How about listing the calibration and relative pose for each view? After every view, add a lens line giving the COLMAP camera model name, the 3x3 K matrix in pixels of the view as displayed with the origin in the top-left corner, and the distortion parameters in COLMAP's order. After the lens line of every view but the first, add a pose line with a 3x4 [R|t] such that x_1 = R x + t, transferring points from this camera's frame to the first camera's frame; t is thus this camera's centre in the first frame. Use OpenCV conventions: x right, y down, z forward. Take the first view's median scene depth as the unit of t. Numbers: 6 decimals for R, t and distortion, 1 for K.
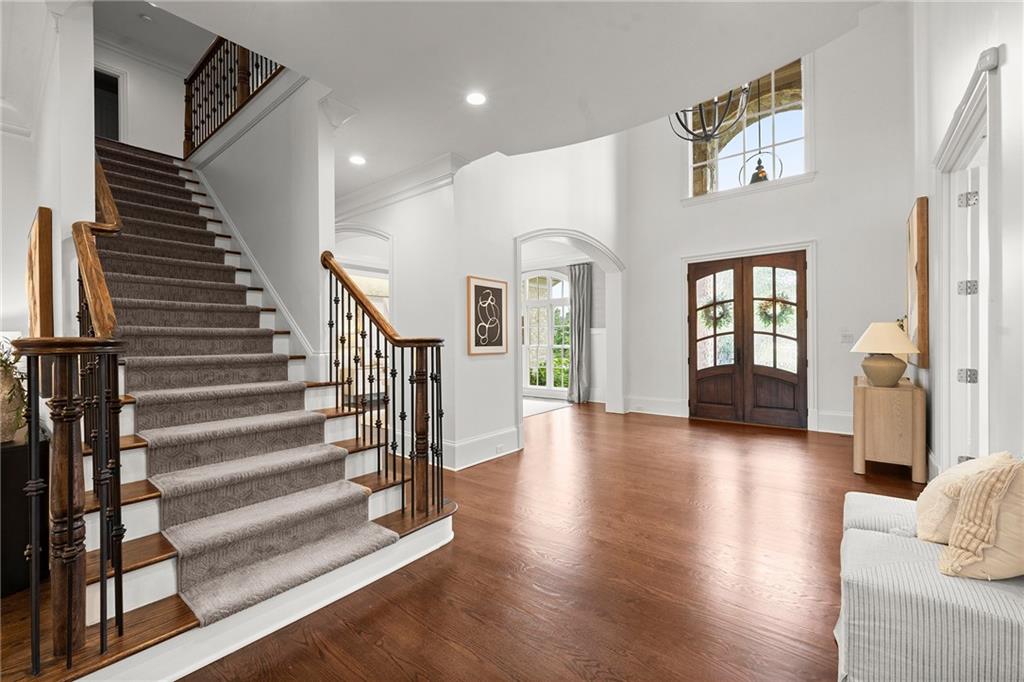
lens RADIAL K [[424.5, 0, 512.8], [0, 424.5, 348.2], [0, 0, 1]] dist [-0.000748, 0.000124]
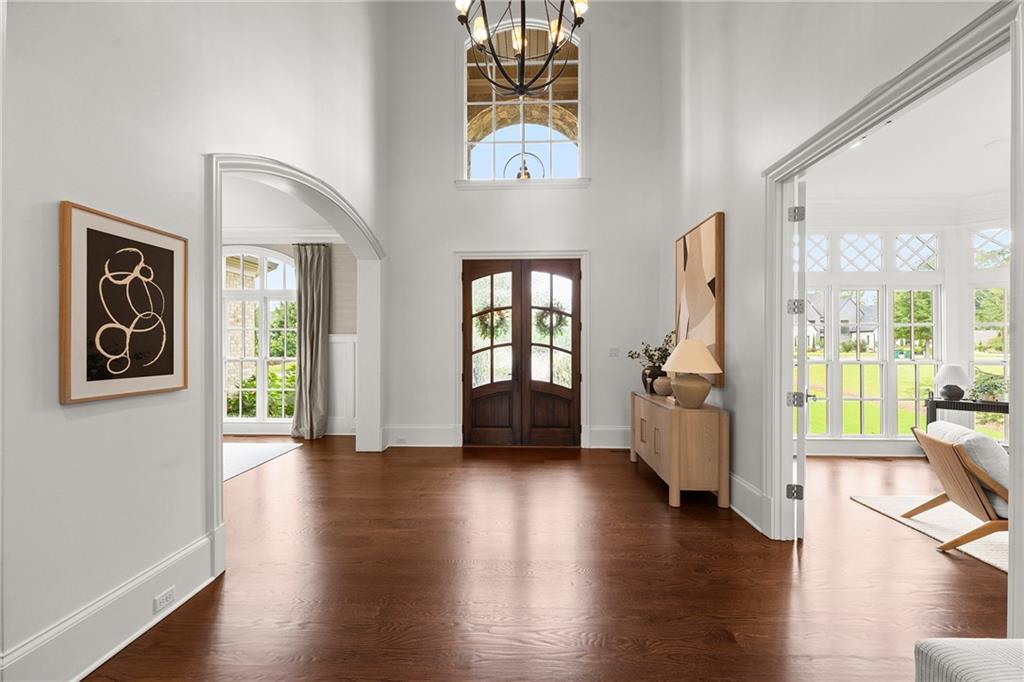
lens RADIAL K [[426.7, 0, 509.8], [0, 426.7, 346.2], [0, 0, 1]] dist [0.001285, 0.000176]
pose [[0.802869, 0.006216, 0.596123, -0.005970], [0.002057, 0.999911, -0.013197, -0.021537], [-0.596152, 0.011821, 0.802784, 0.303428]]
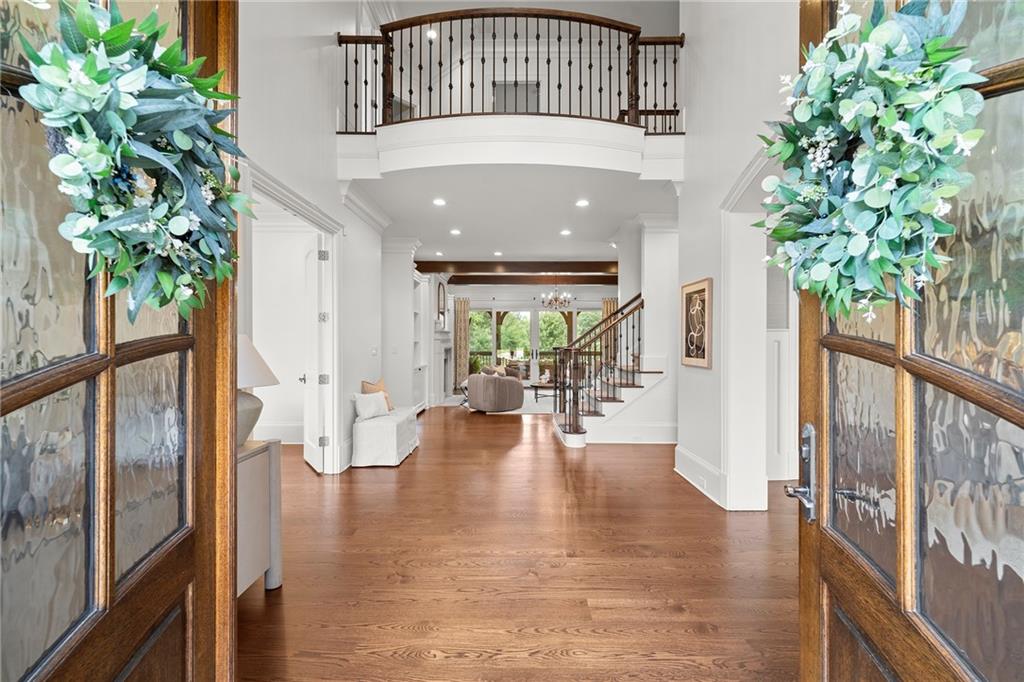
lens RADIAL K [[424.5, 0, 512.8], [0, 424.5, 348.2], [0, 0, 1]] dist [-0.000748, 0.000124]
pose [[-0.779691, 0.007432, -0.626120, 0.558677], [-0.001273, 0.999909, 0.013454, -0.026031], [0.626163, 0.011287, -0.779610, 1.032443]]
